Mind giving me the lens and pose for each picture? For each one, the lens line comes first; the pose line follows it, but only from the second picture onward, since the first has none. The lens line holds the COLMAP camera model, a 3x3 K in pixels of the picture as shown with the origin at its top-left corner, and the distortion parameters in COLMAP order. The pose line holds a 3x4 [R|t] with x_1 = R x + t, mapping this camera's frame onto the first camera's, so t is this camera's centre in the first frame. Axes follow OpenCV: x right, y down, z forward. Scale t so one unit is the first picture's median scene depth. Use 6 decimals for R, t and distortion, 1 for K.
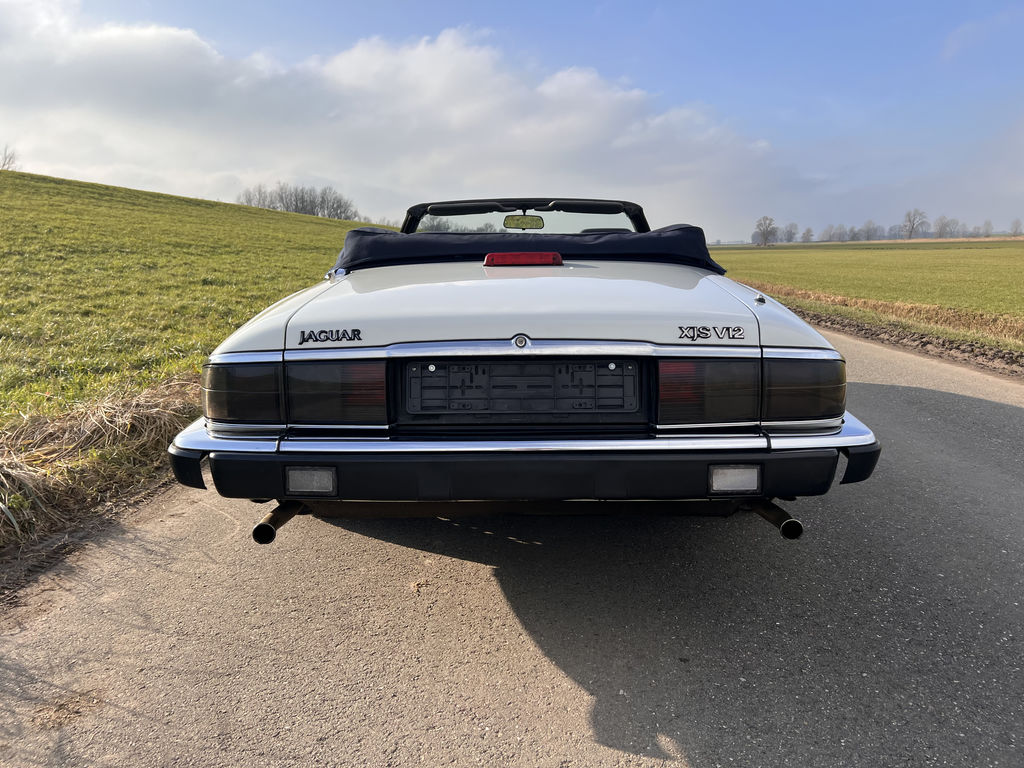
lens RADIAL K [[761.7, 0, 520.9], [0, 761.7, 386.5], [0, 0, 1]] dist [0.068534, -0.091524]
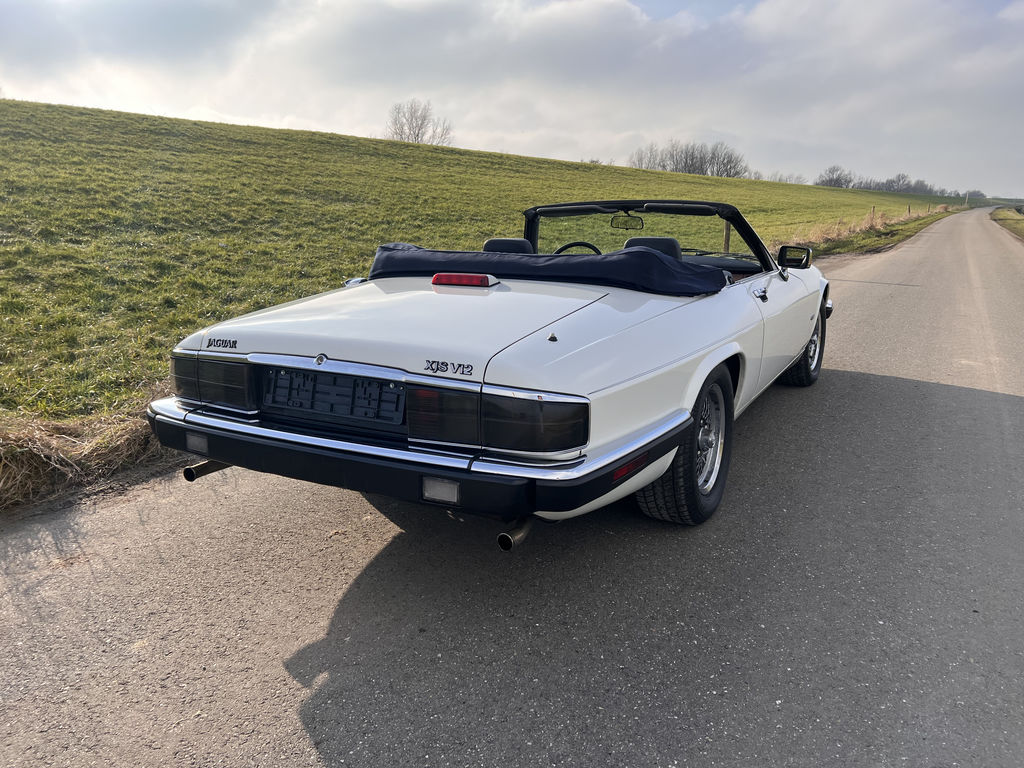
lens RADIAL K [[761.7, 0, 520.9], [0, 761.7, 386.5], [0, 0, 1]] dist [0.068534, -0.091524]
pose [[0.885763, 0.105864, -0.451903, 0.873622], [-0.081512, 0.993989, 0.073084, -0.134173], [0.456924, -0.027899, 0.889068, -0.005019]]
